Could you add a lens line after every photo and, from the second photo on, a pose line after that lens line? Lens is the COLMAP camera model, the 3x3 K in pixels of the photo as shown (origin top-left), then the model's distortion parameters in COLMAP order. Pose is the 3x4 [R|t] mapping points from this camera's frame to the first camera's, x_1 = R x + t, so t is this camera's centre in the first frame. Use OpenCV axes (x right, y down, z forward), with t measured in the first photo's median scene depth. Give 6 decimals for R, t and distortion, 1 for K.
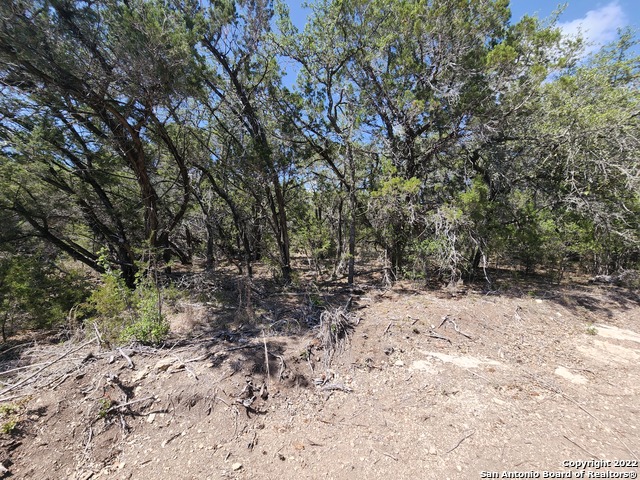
lens RADIAL K [[269.0, 0, 321.2], [0, 269.0, 238.9], [0, 0, 1]] dist [0.000028, 0.000398]
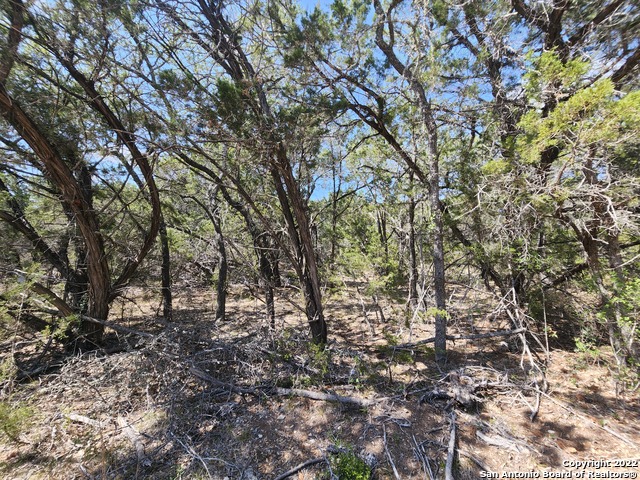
lens RADIAL K [[269.0, 0, 321.2], [0, 269.0, 238.9], [0, 0, 1]] dist [0.000028, 0.000398]
pose [[0.965641, -0.042089, -0.256449, 0.032421], [0.023212, 0.996823, -0.076196, -0.011118], [0.258841, 0.067625, 0.963550, 0.387869]]
